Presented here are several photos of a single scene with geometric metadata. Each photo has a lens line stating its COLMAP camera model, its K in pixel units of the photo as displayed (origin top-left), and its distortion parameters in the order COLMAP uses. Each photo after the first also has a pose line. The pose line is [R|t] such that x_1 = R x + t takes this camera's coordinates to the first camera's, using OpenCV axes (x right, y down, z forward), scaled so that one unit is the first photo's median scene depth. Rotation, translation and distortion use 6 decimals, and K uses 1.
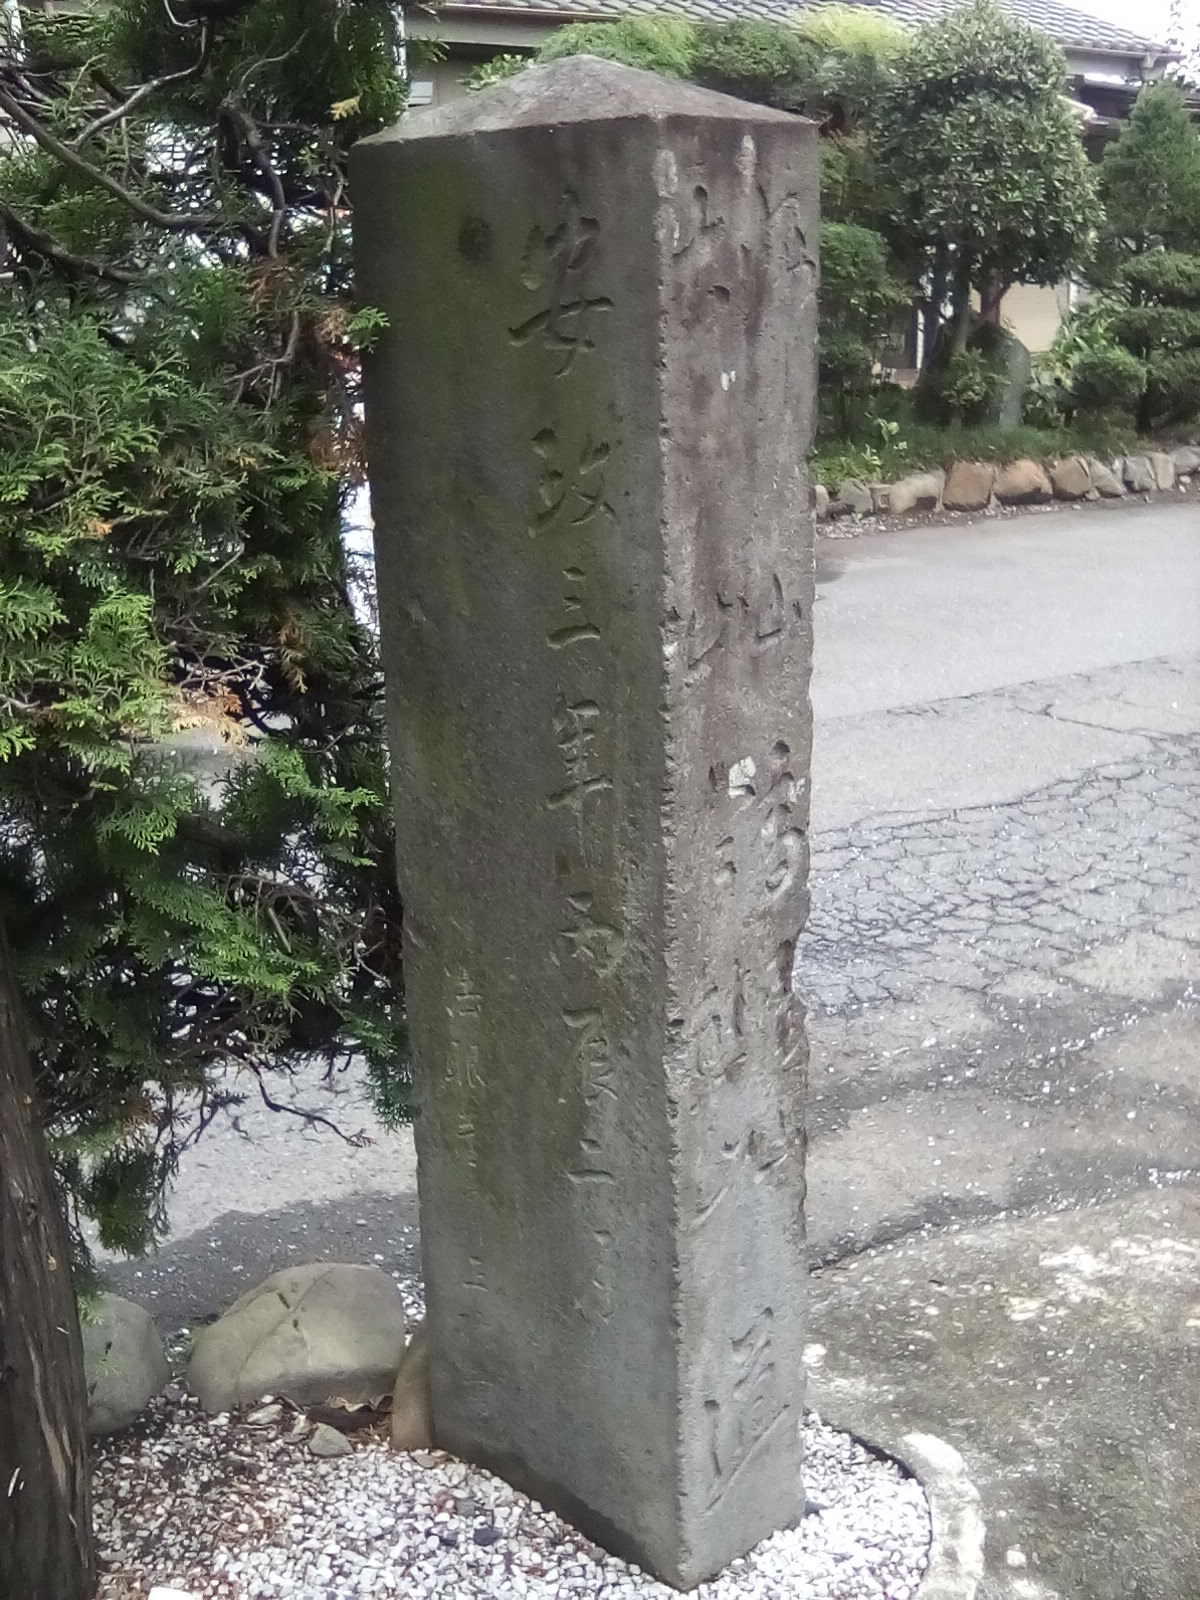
lens RADIAL K [[1674.9, 0, 600.0], [0, 1674.9, 800.0], [0, 0, 1]] dist [0.140944, -0.624053]
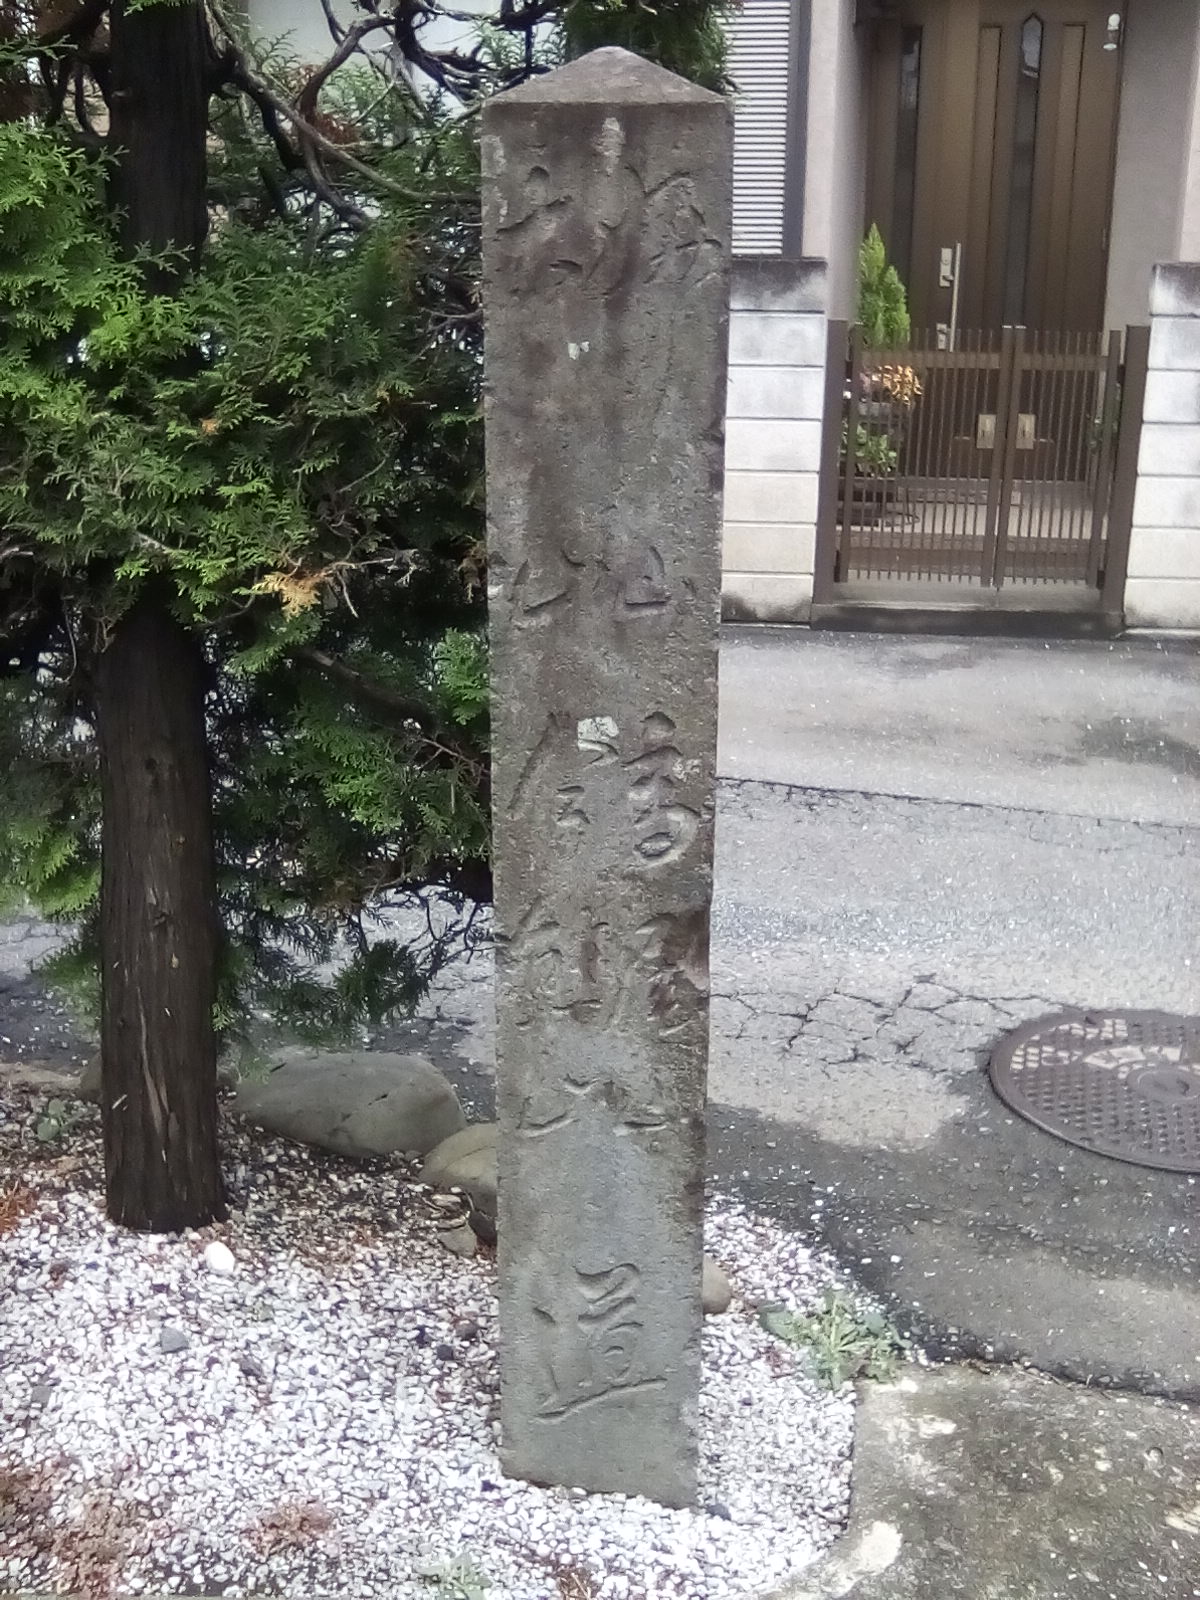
lens RADIAL K [[1674.9, 0, 600.0], [0, 1674.9, 800.0], [0, 0, 1]] dist [0.140944, -0.624053]
pose [[0.661168, 0.255571, -0.705365, 0.828667], [-0.249471, 0.961582, 0.114565, -0.093282], [0.707546, 0.100222, 0.699524, 0.271503]]
